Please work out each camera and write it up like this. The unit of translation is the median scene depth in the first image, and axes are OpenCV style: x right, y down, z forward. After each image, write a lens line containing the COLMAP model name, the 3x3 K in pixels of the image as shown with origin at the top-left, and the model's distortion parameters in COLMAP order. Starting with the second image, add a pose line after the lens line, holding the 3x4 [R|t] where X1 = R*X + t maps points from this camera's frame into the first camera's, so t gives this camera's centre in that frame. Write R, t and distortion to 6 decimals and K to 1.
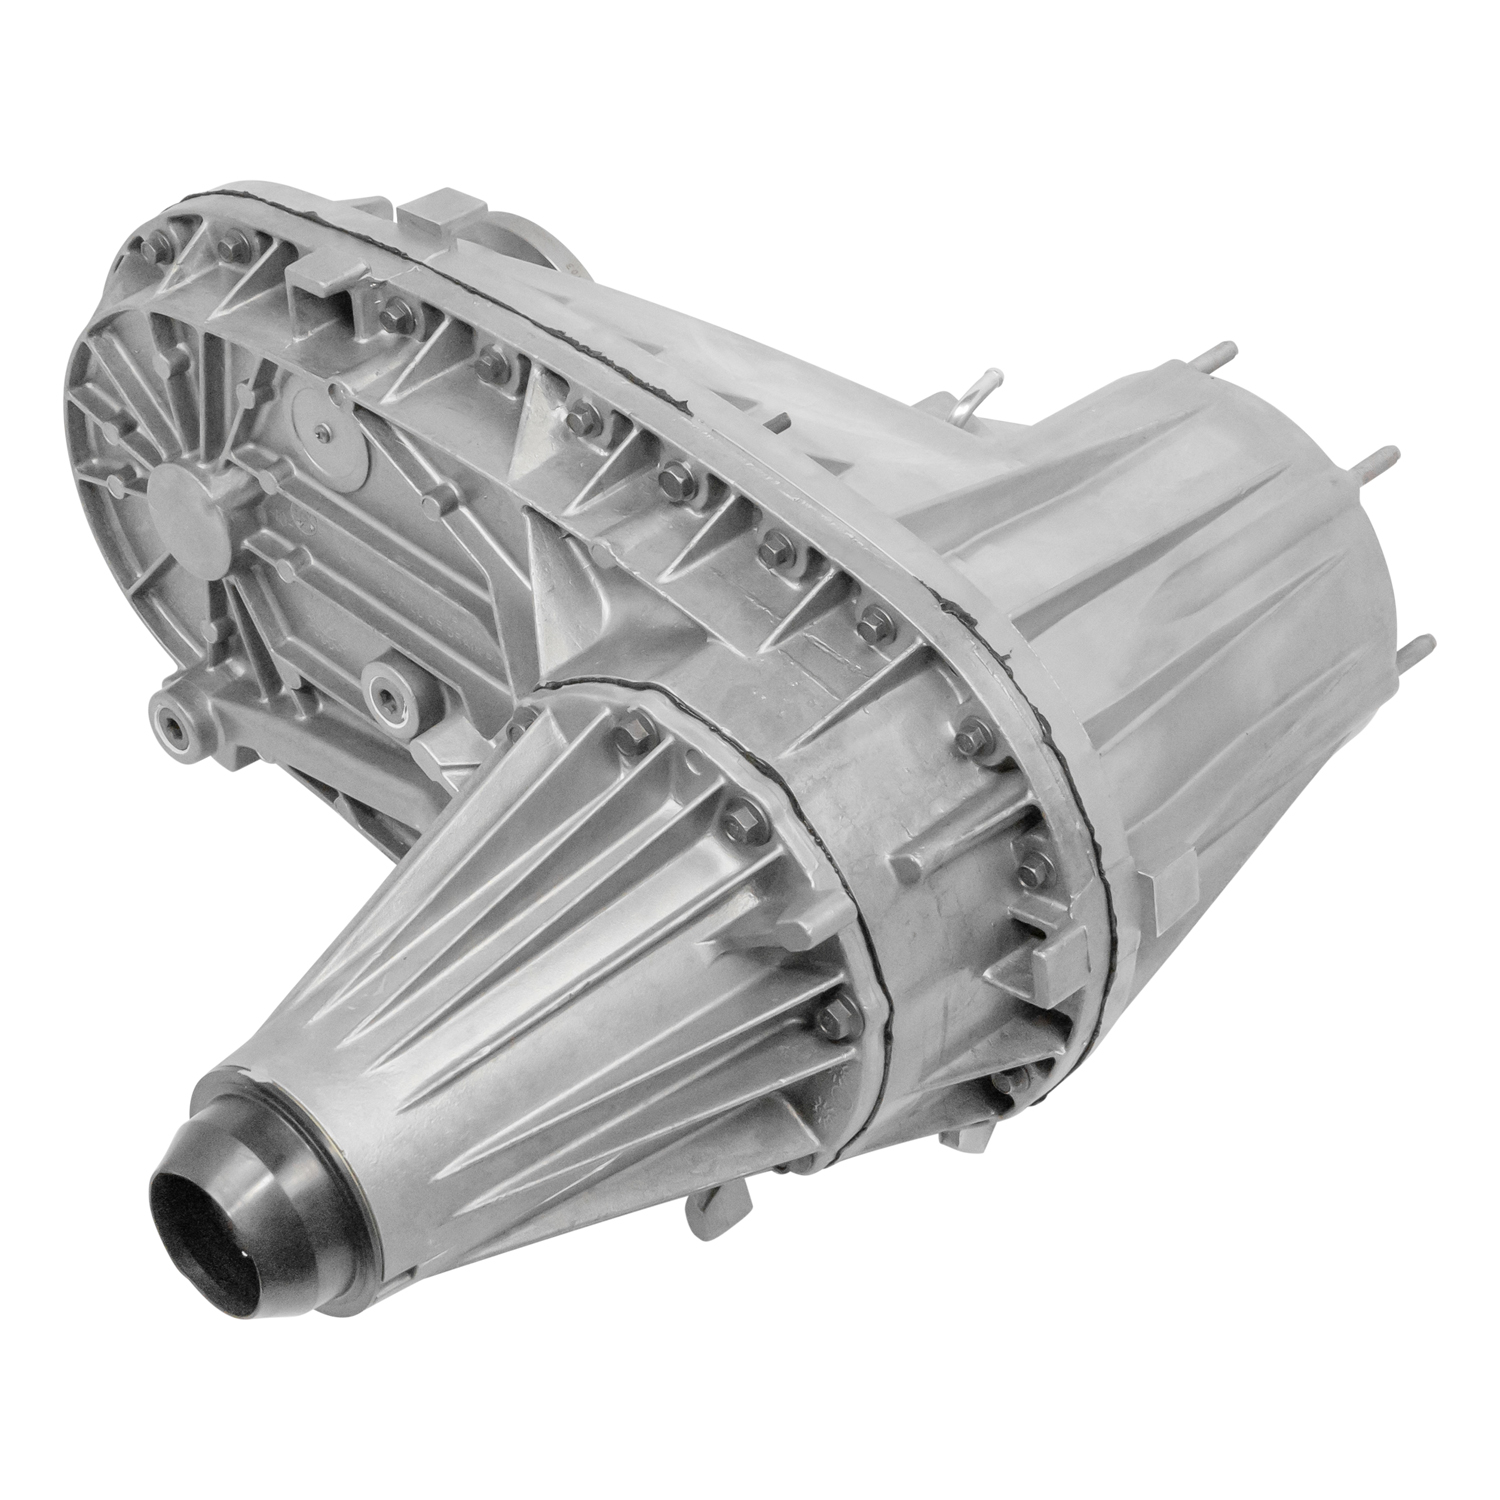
lens RADIAL K [[3646.5, 0, 750.0], [0, 3646.5, 750.0], [0, 0, 1]] dist [-0.193416, -0.040425]
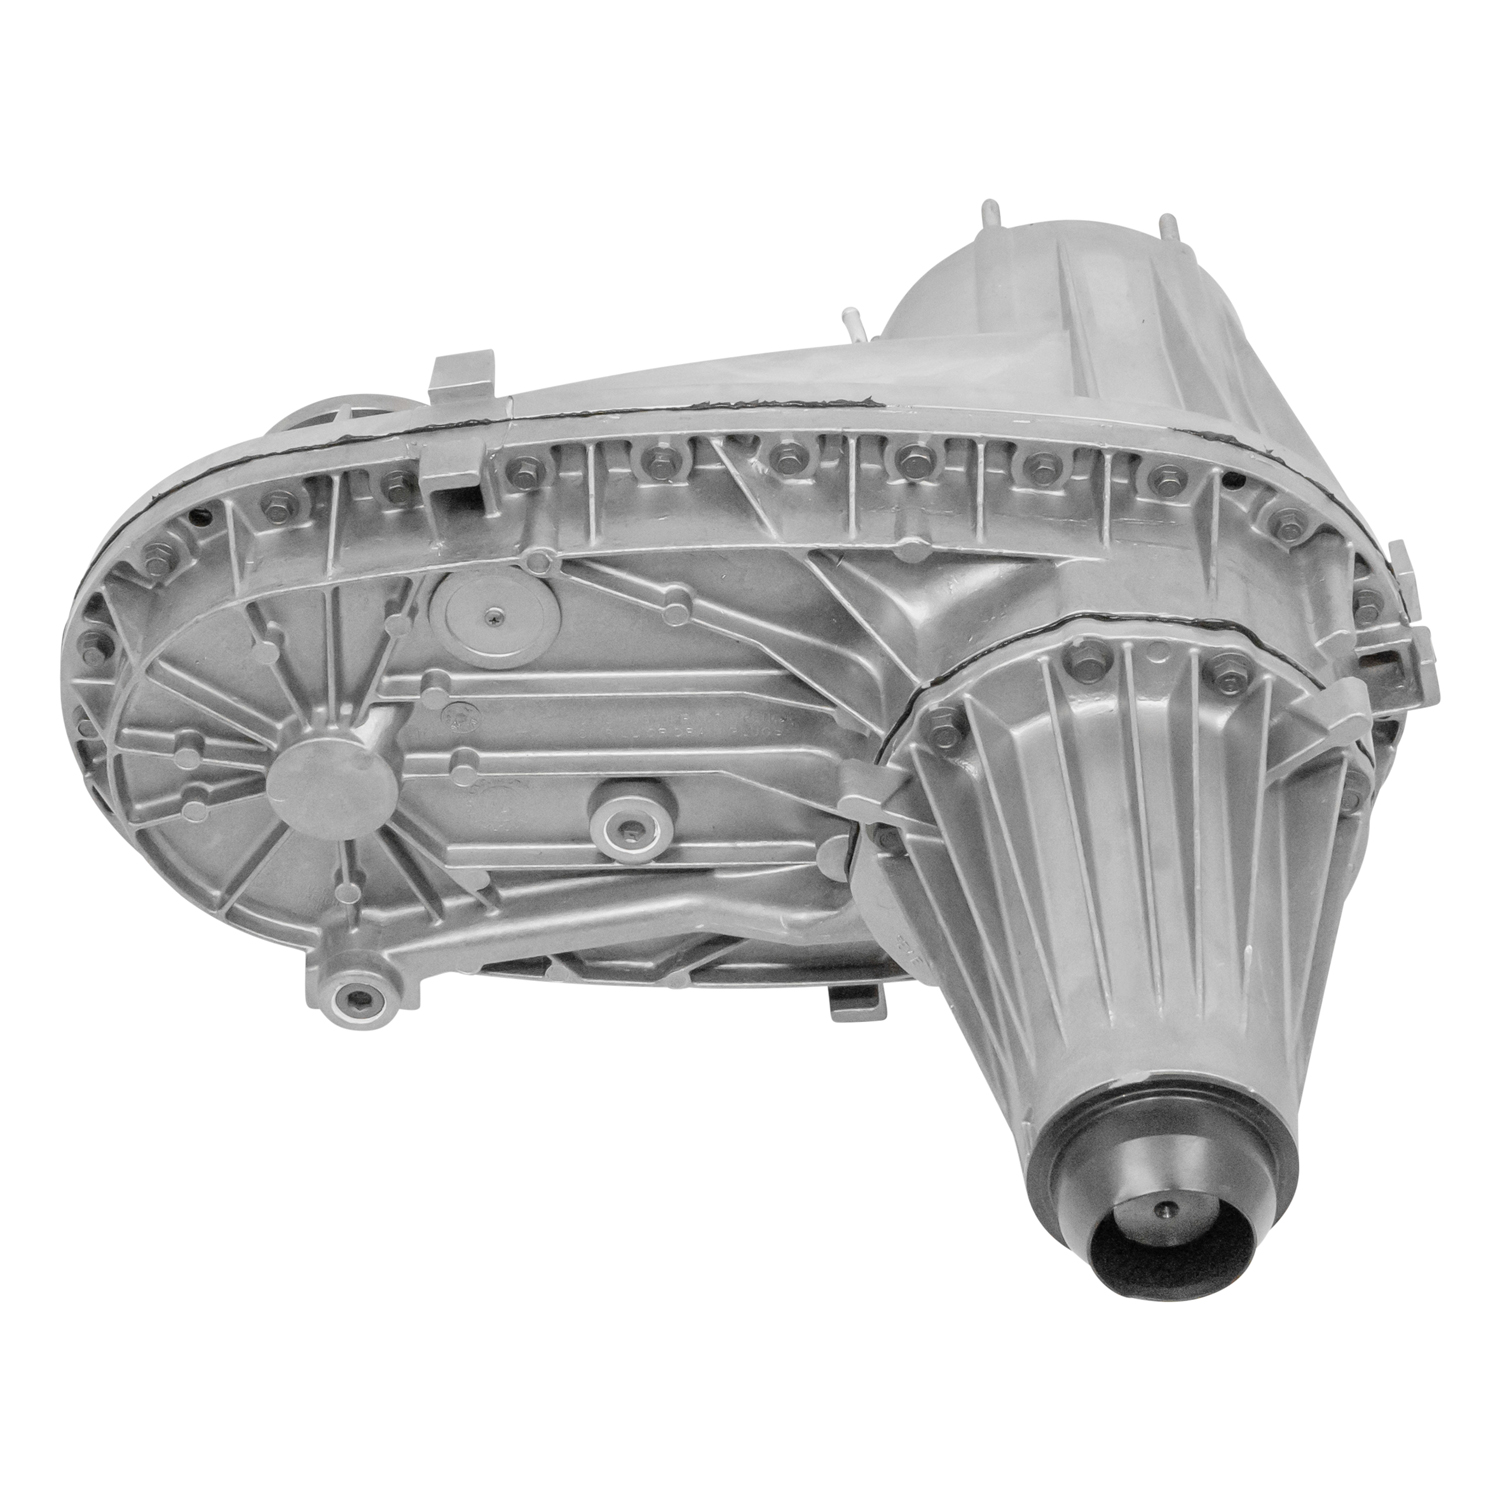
lens RADIAL K [[3310.4, 0, 750.0], [0, 3310.4, 750.0], [0, 0, 1]] dist [-0.177409, 0.205280]
pose [[0.723845, -0.481009, 0.494651, -0.556712], [0.485980, 0.864345, 0.129350, -0.145654], [-0.489767, 0.146761, 0.859412, 0.202509]]
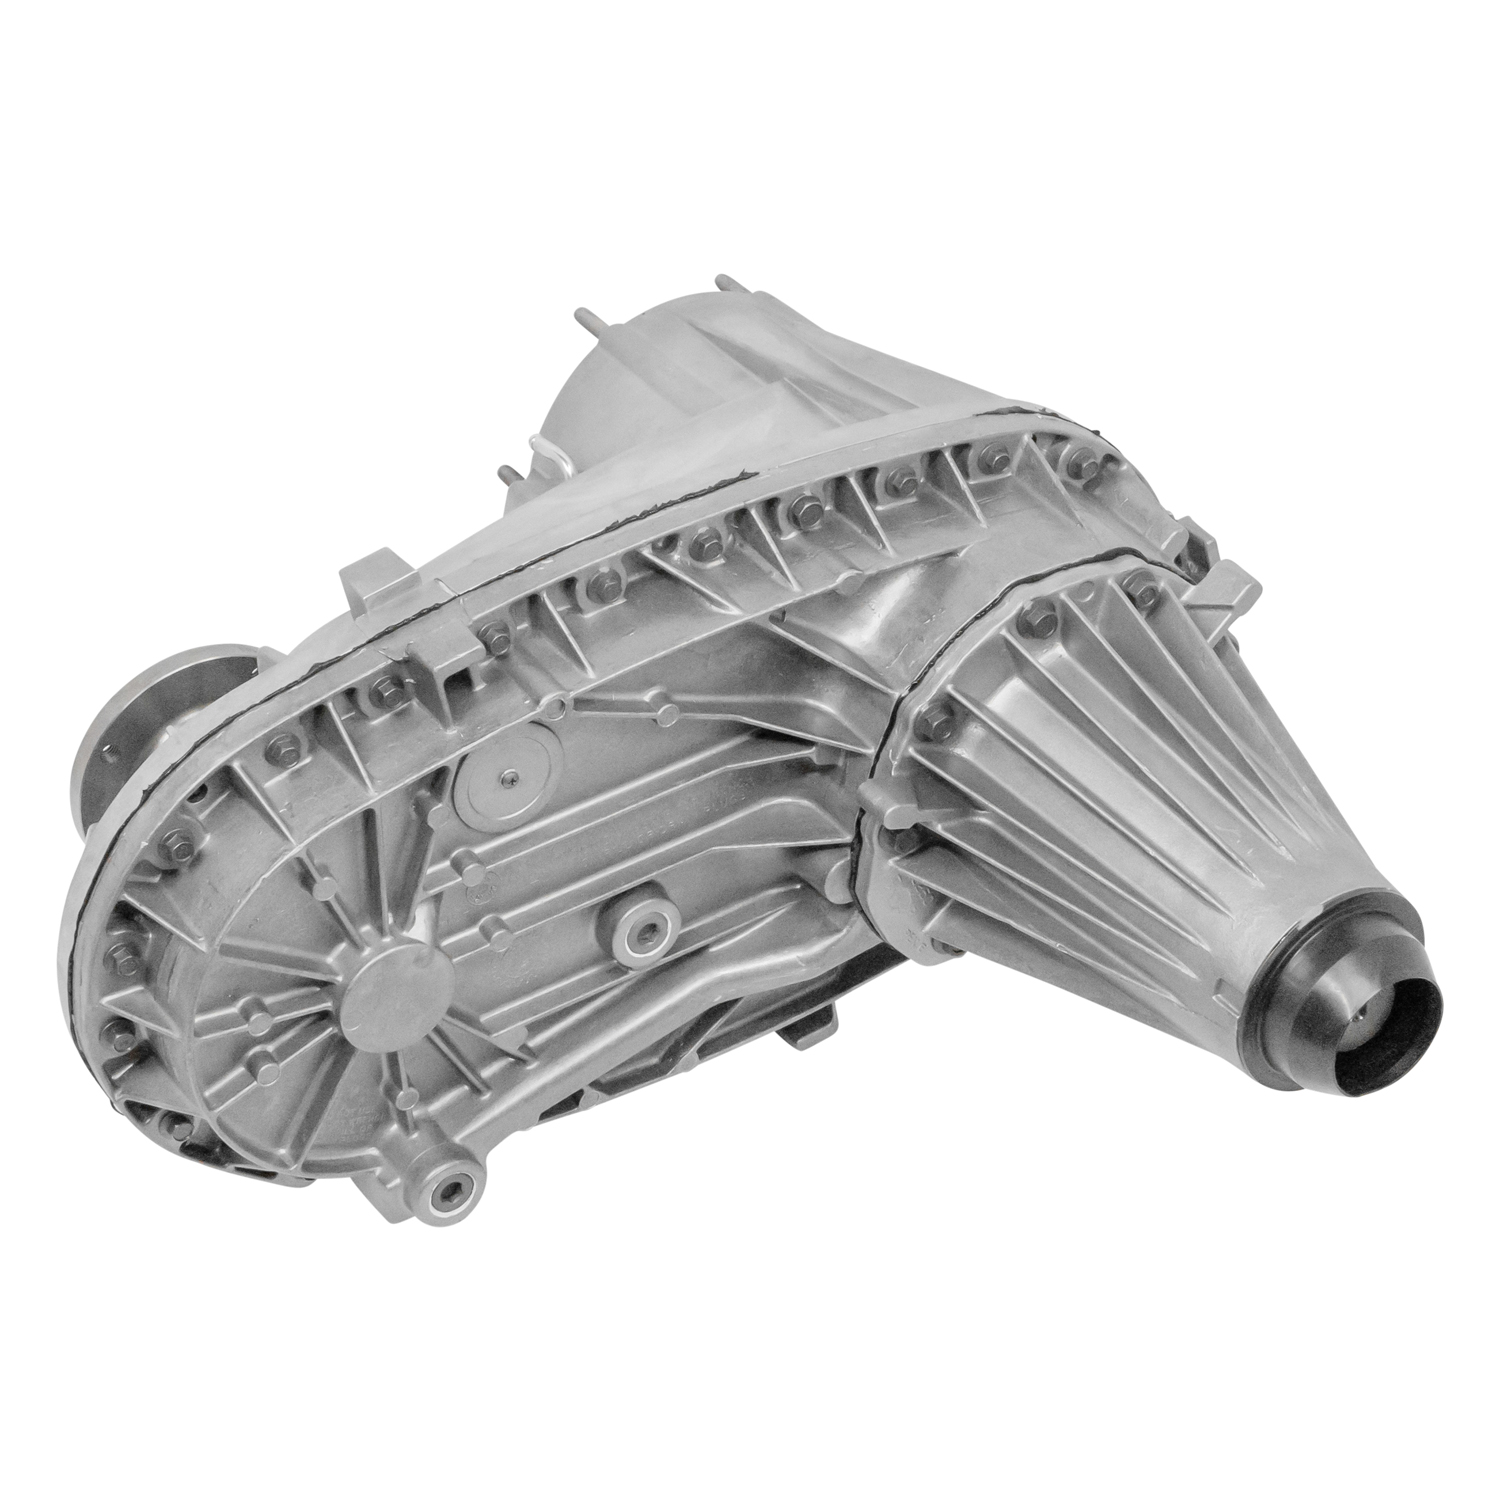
lens RADIAL K [[3310.4, 0, 750.0], [0, 3310.4, 750.0], [0, 0, 1]] dist [-0.177409, 0.205280]
pose [[0.250473, -0.636268, 0.729675, -0.823144], [0.676372, 0.654258, 0.338329, -0.383973], [-0.692664, 0.408790, 0.594228, 0.403606]]
